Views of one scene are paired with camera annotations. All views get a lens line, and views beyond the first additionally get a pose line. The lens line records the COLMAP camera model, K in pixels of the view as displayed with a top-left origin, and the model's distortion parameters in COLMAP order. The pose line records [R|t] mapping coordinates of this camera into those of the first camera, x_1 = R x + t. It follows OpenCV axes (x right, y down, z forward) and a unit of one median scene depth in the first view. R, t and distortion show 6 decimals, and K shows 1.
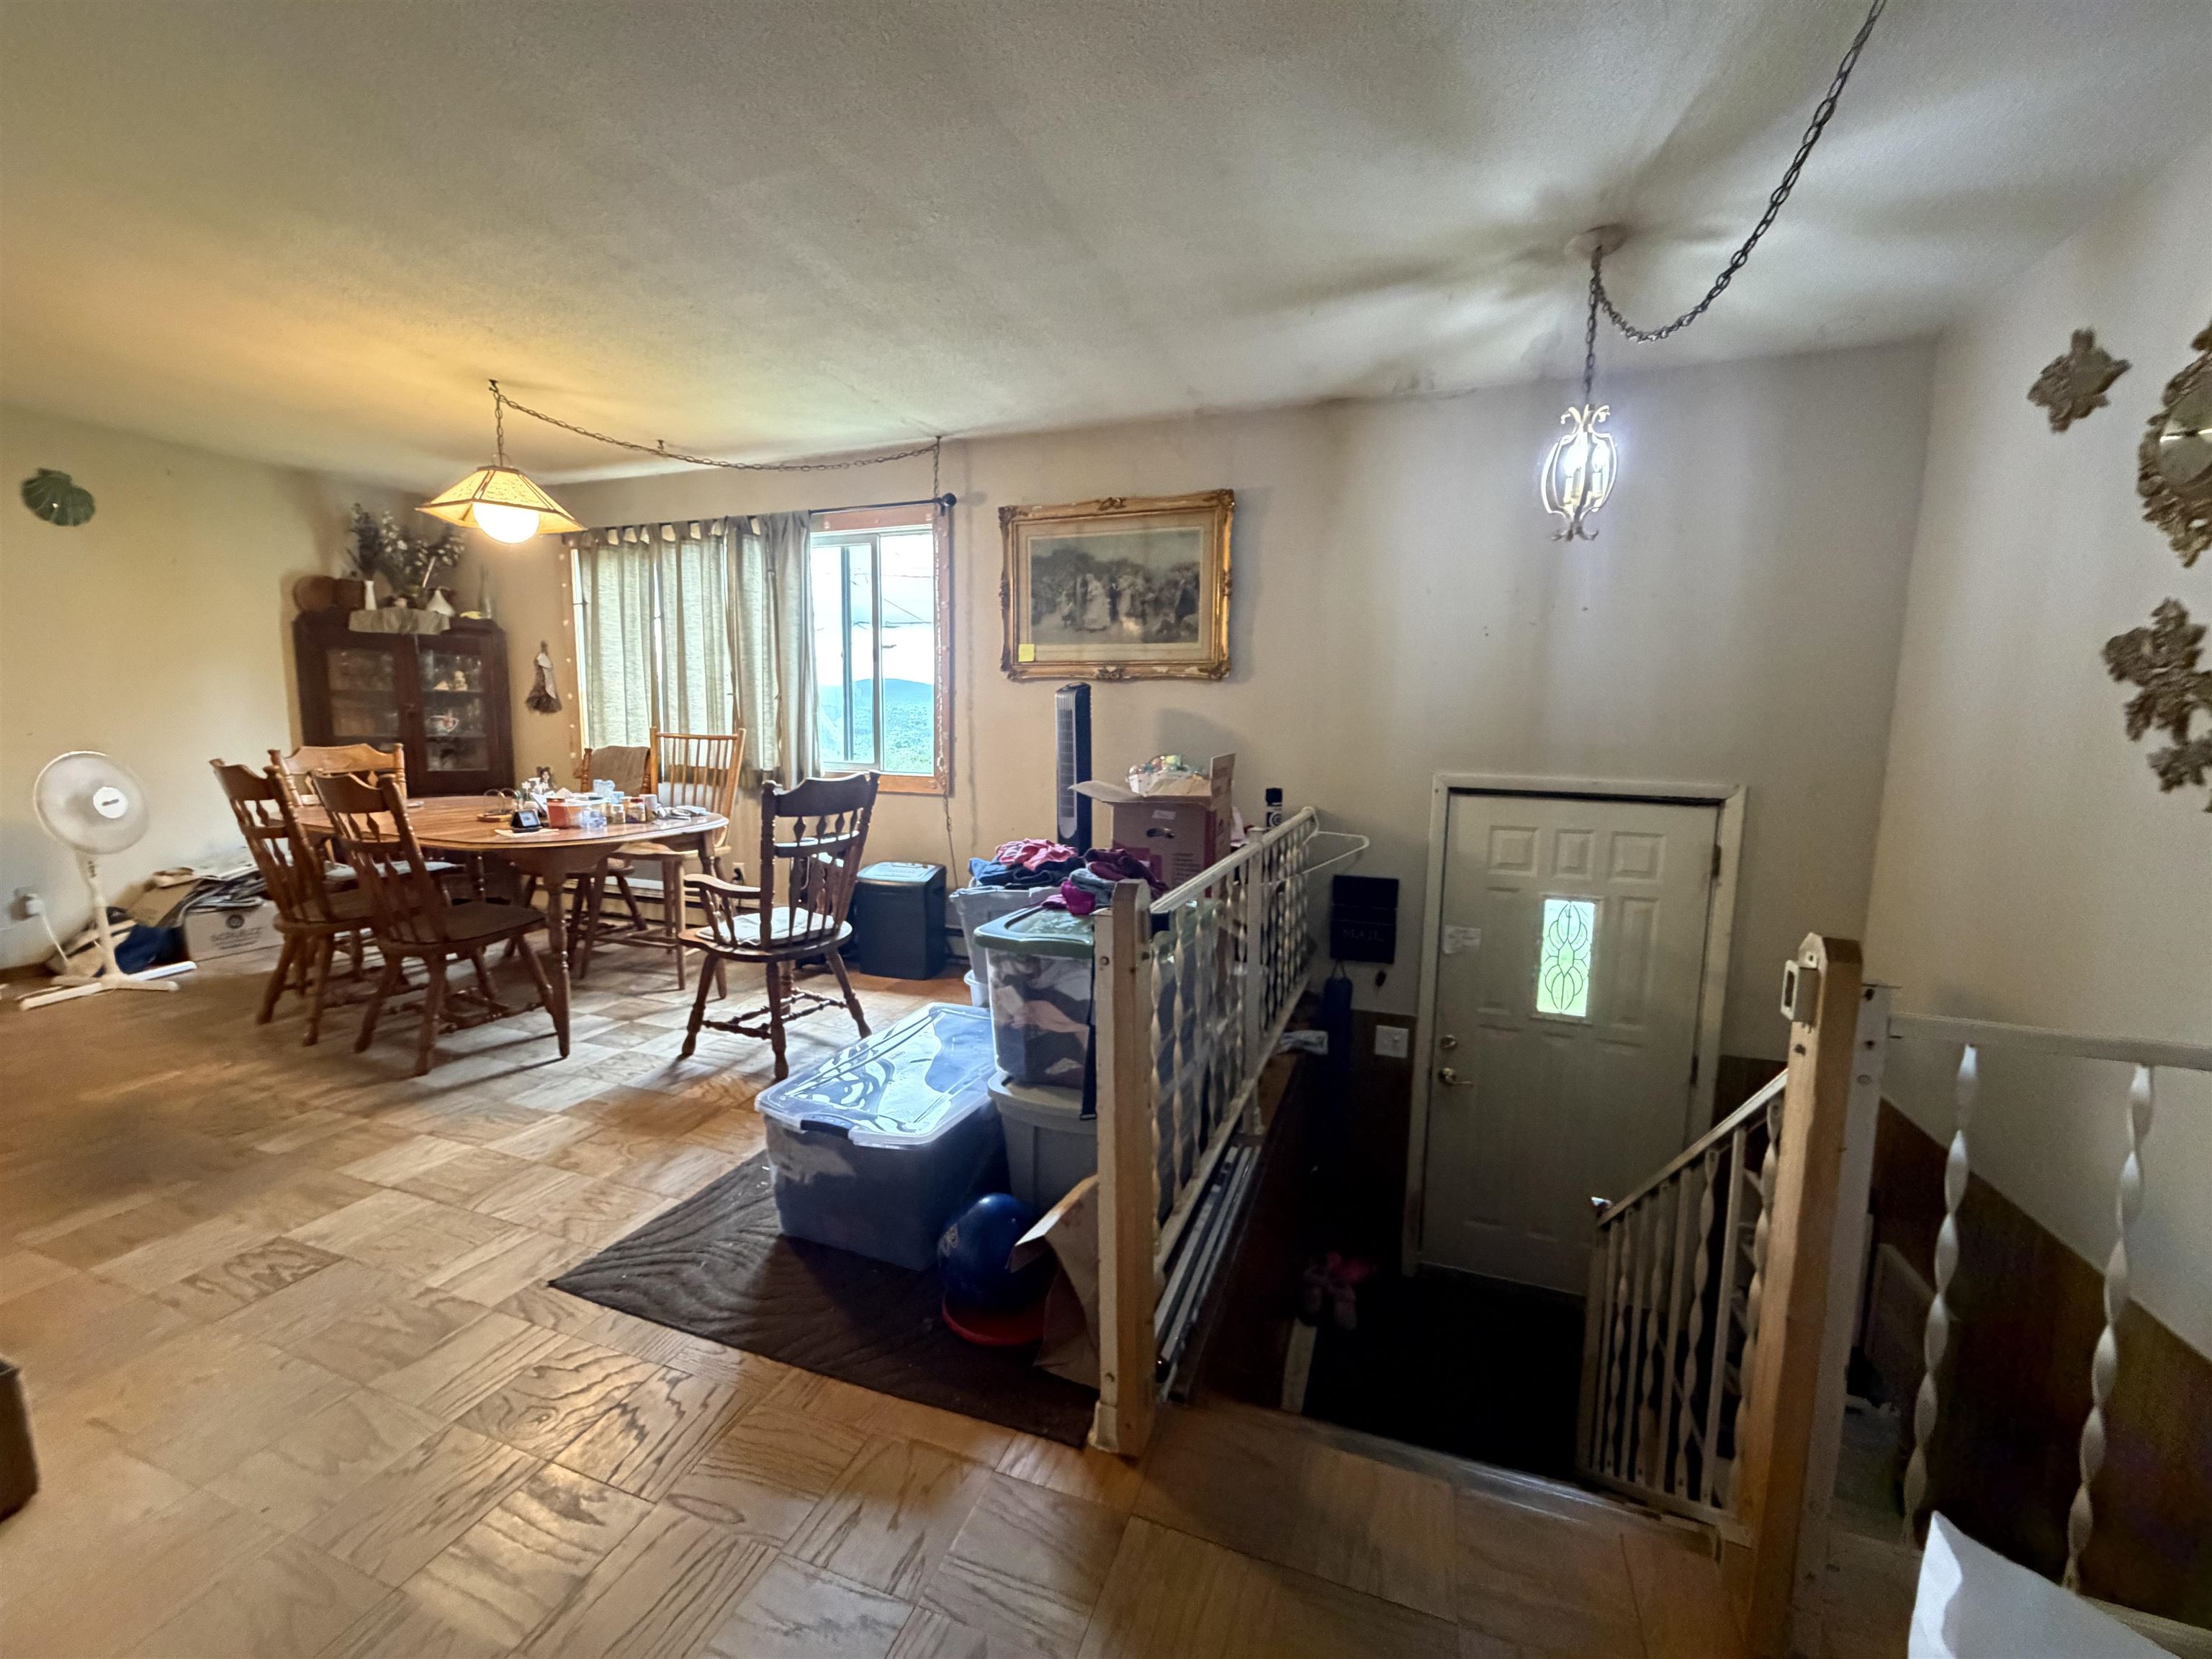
lens RADIAL K [[881.3, 0, 1102.3], [0, 881.3, 831.3], [0, 0, 1]] dist [-0.000303, 0.000267]
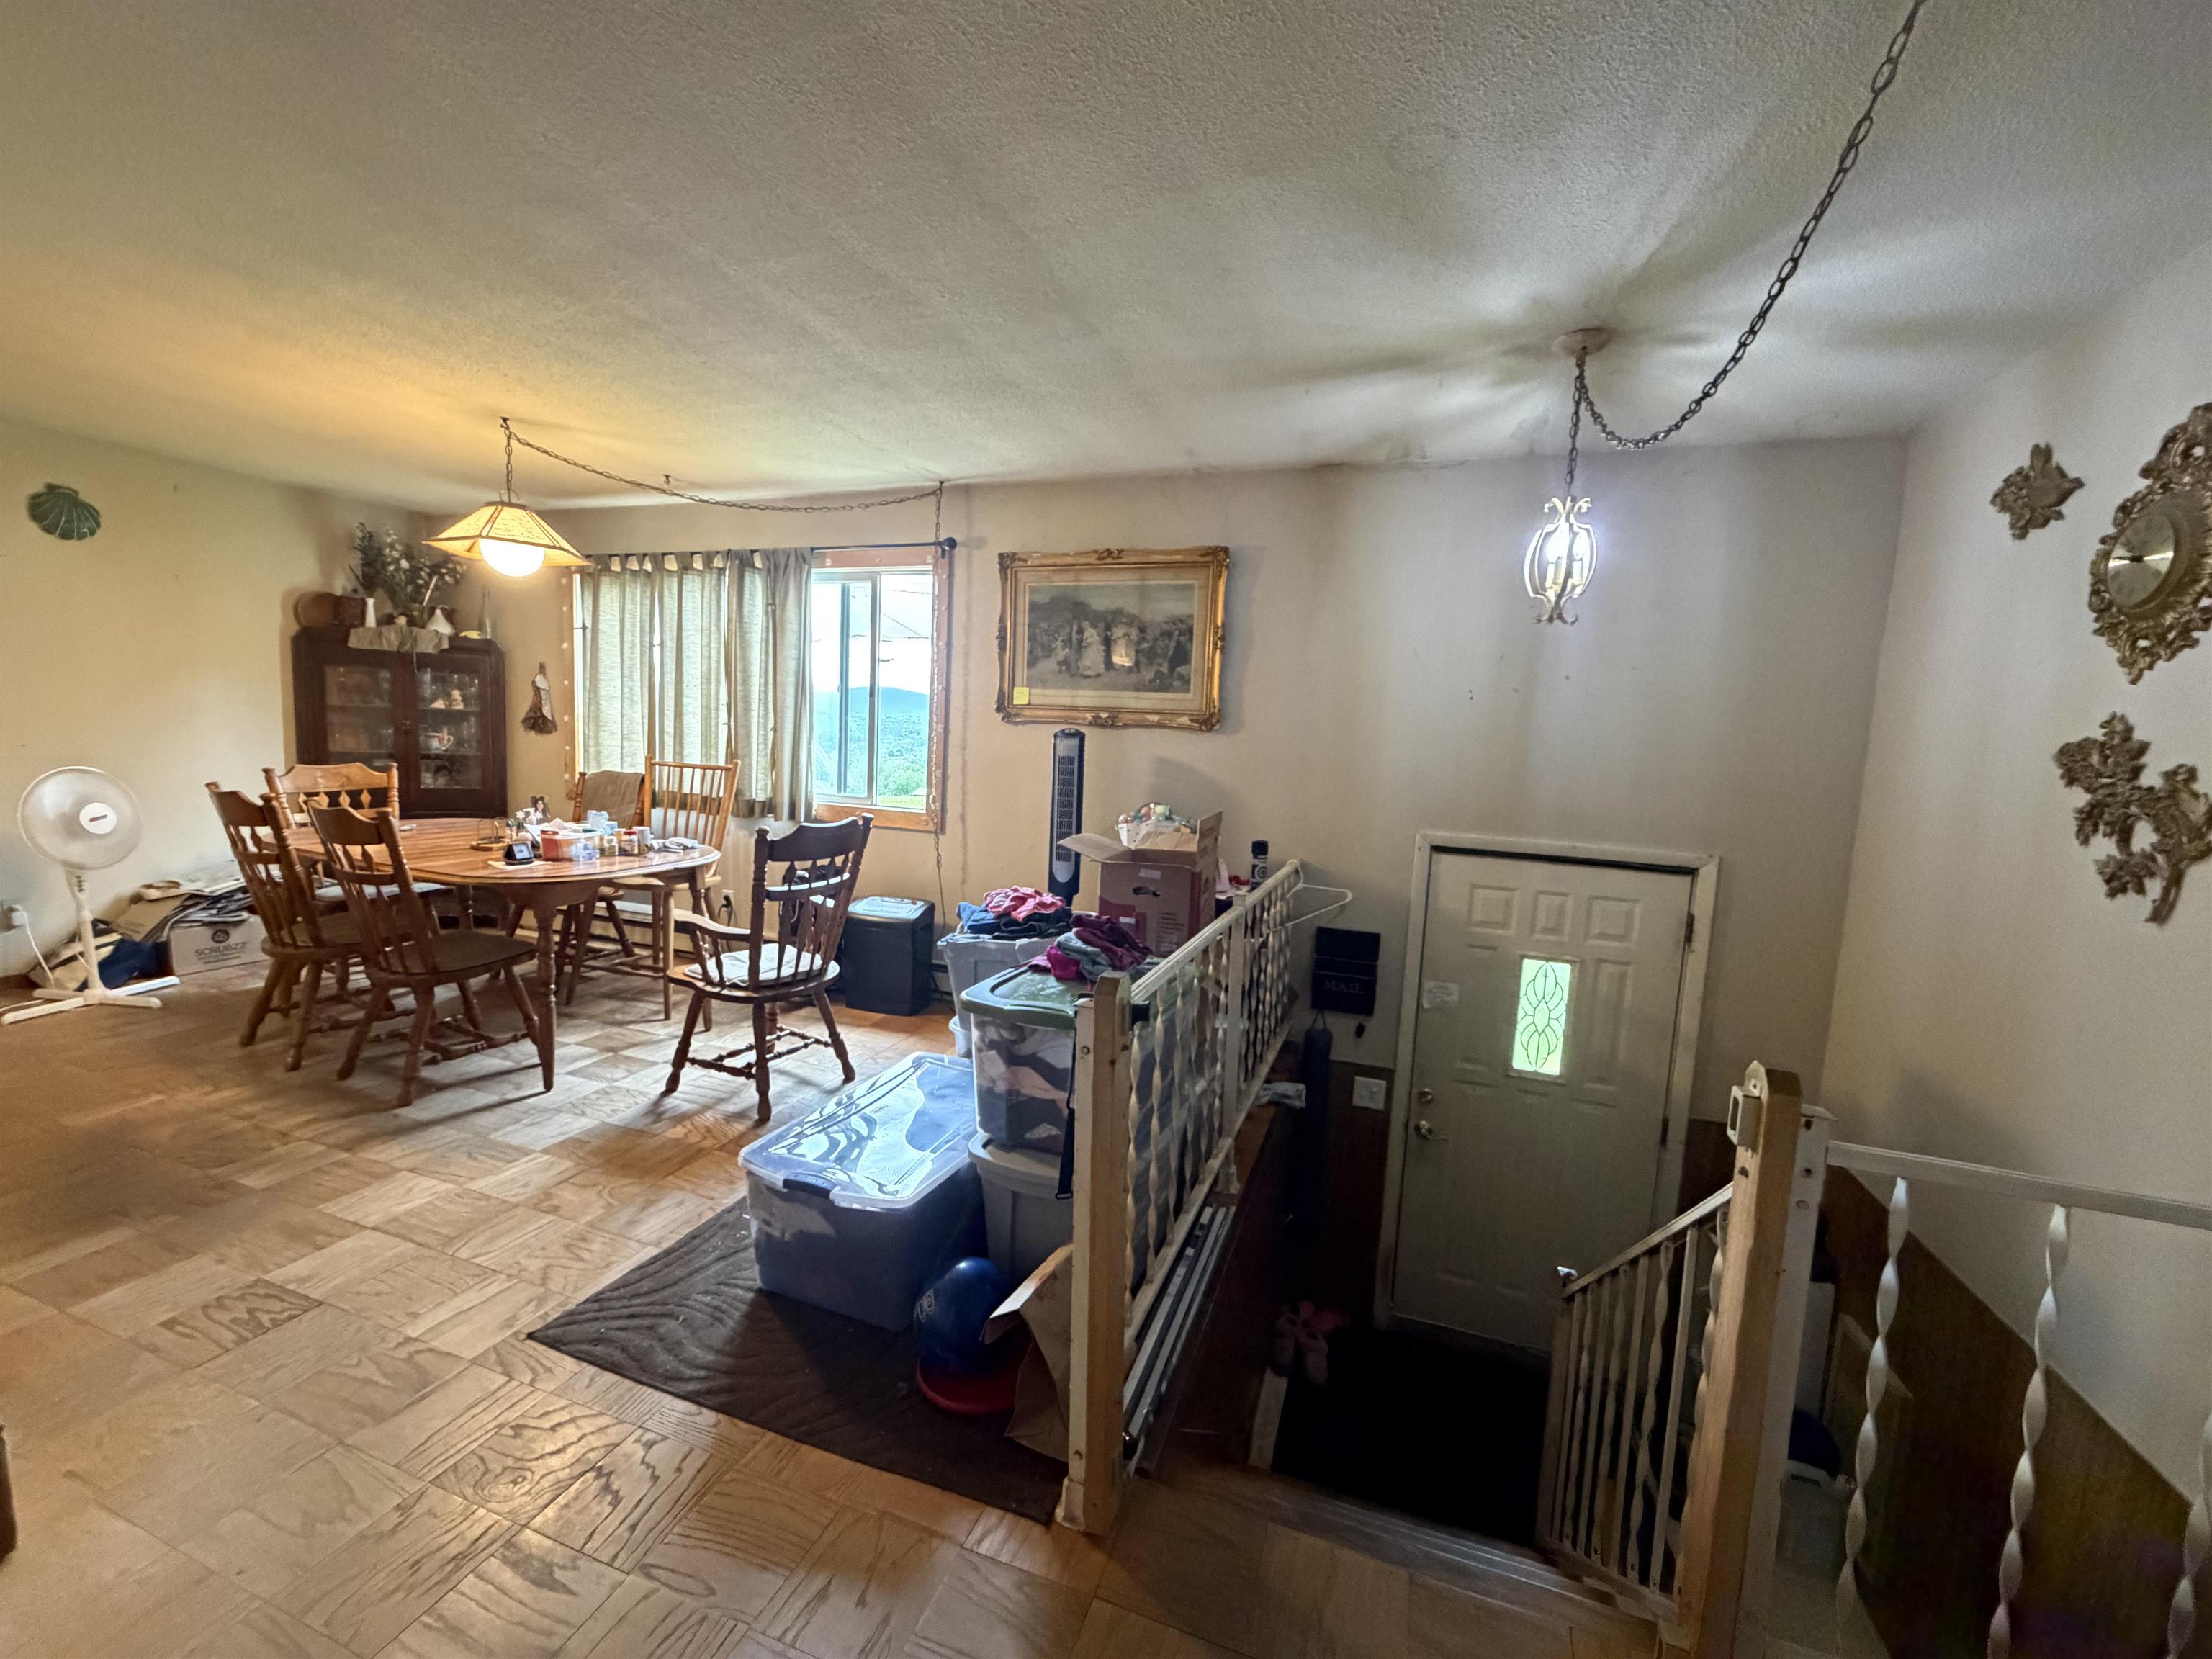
lens RADIAL K [[881.3, 0, 1102.3], [0, 881.3, 831.3], [0, 0, 1]] dist [-0.000303, 0.000267]
pose [[0.999476, 0.030603, 0.010576, 0.001624], [-0.030413, 0.999381, -0.017654, -0.039358], [-0.011109, 0.017323, 0.999788, -0.016367]]
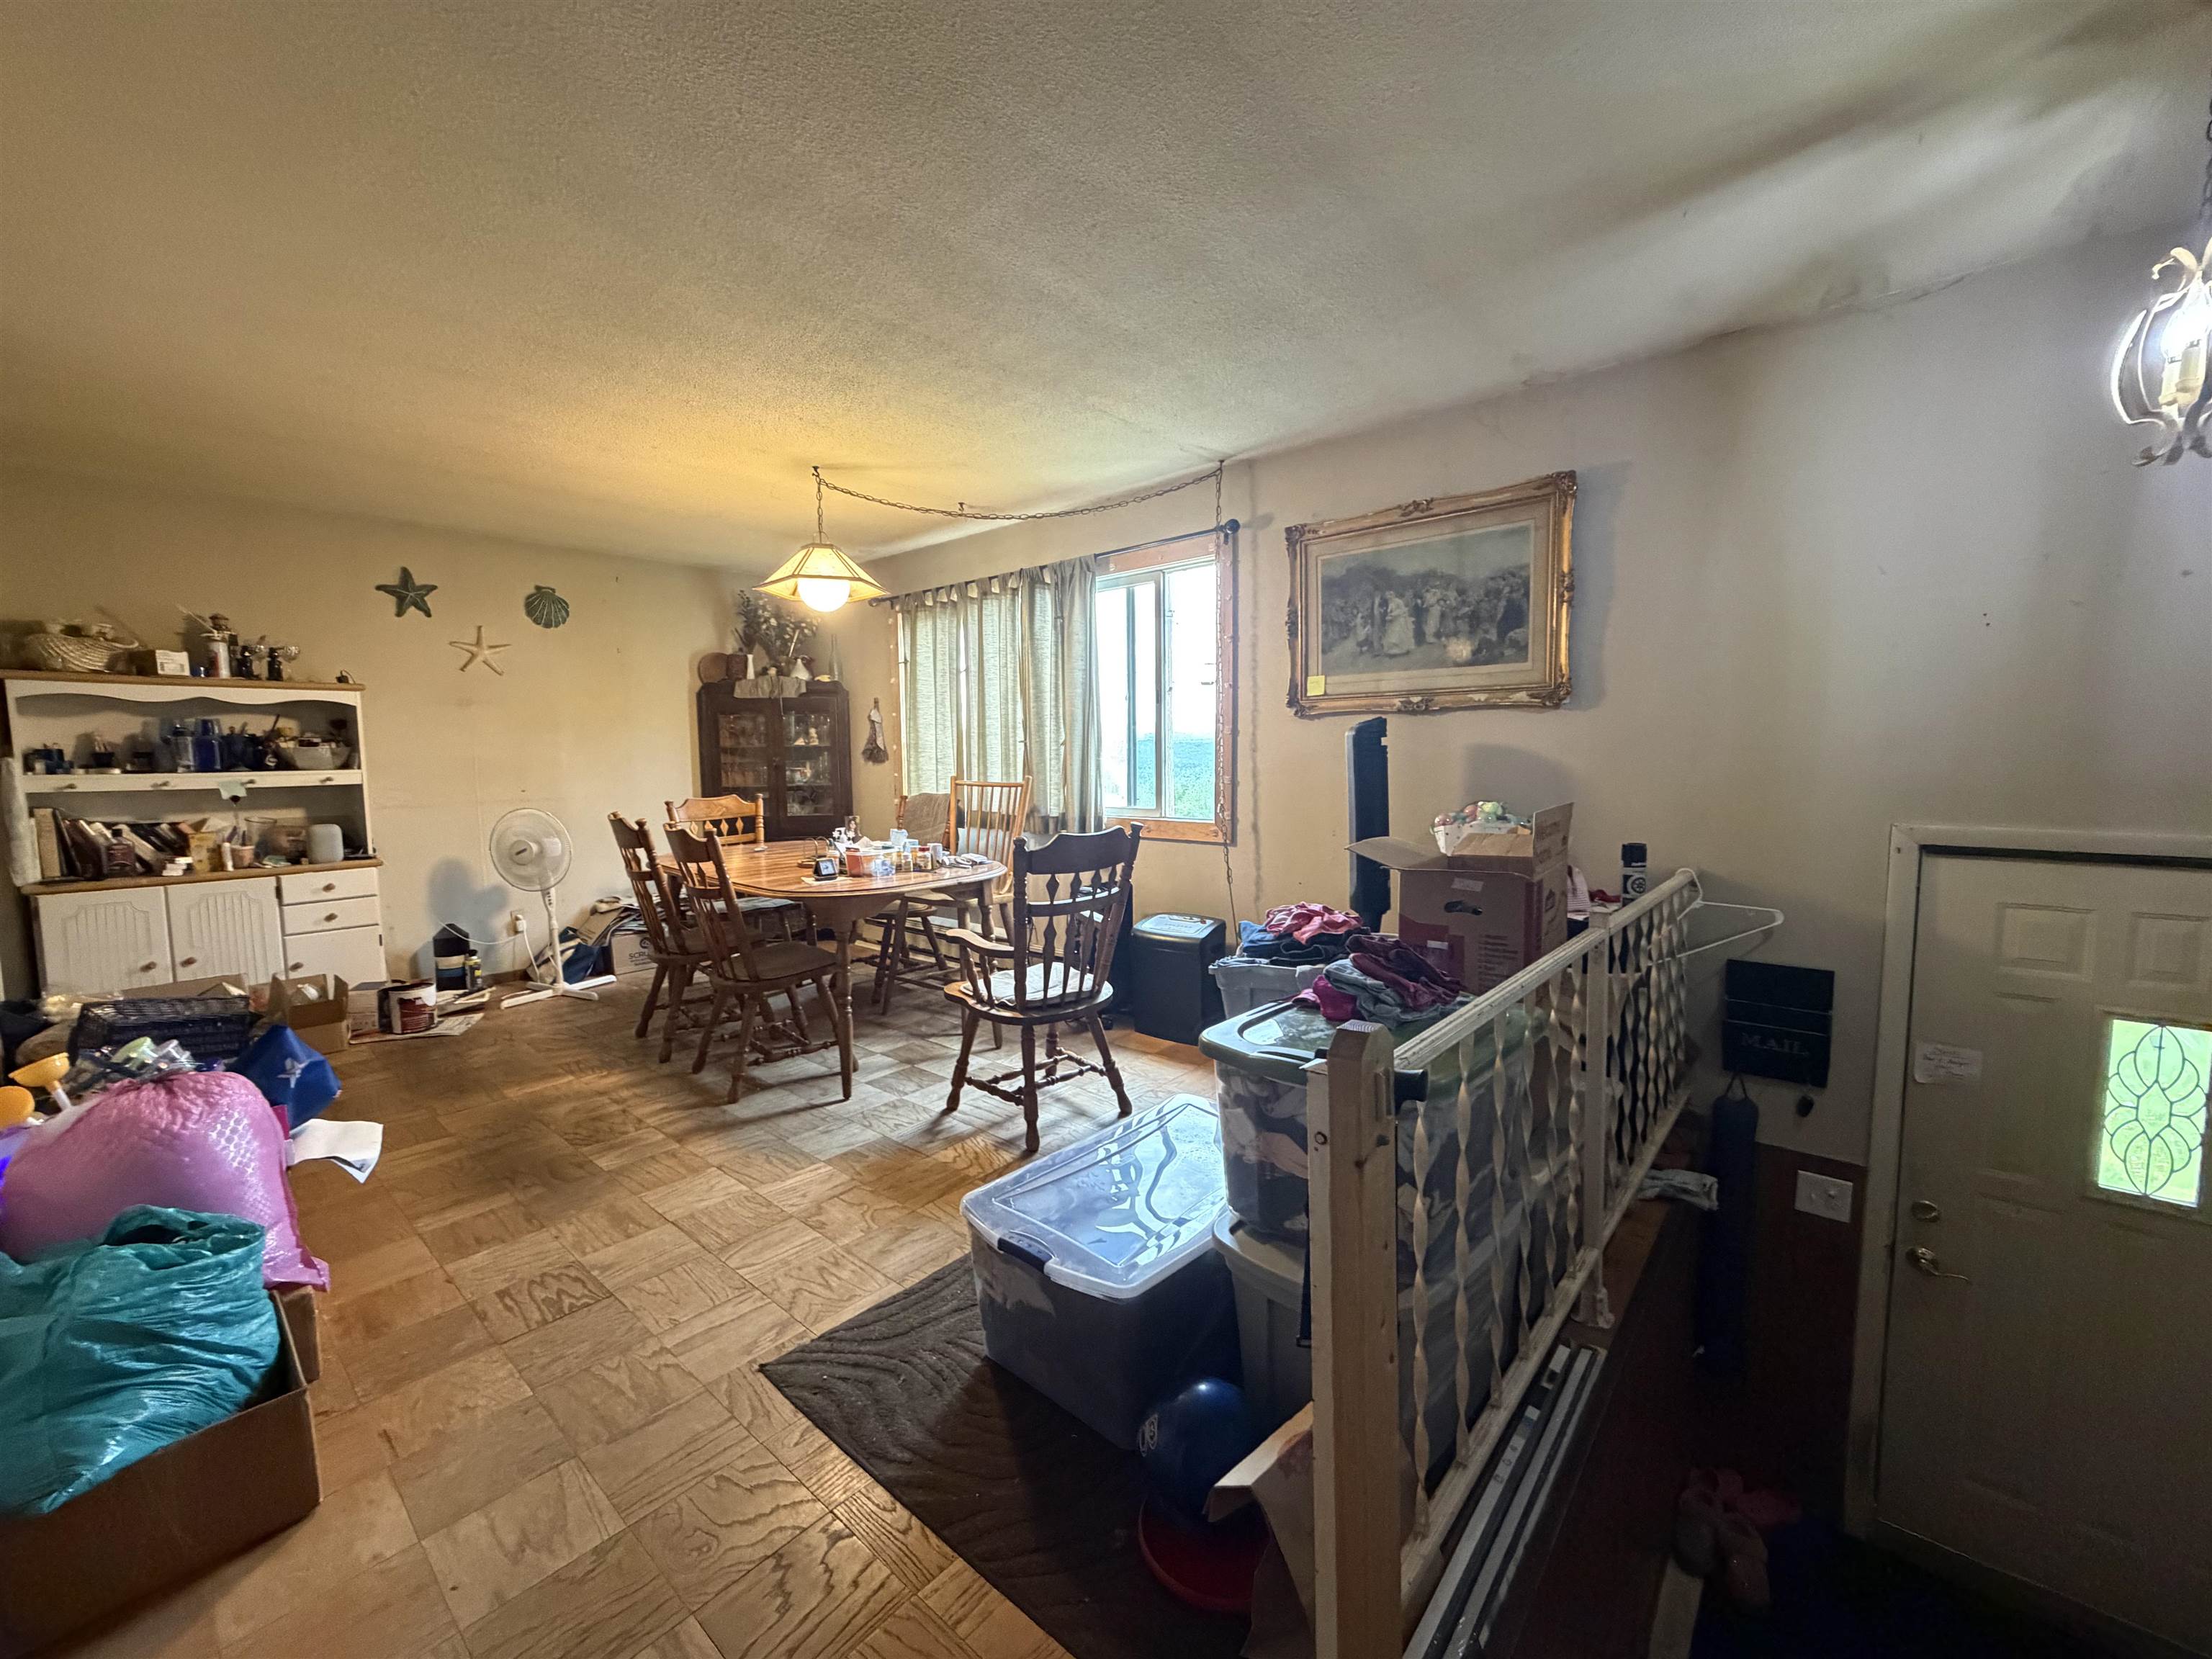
lens RADIAL K [[881.3, 0, 1102.3], [0, 881.3, 831.3], [0, 0, 1]] dist [-0.000303, 0.000267]
pose [[0.934407, 0.004551, -0.356177, 0.037230], [-0.017474, 0.999300, -0.033074, -0.028336], [0.355777, 0.037128, 0.933833, 0.122895]]
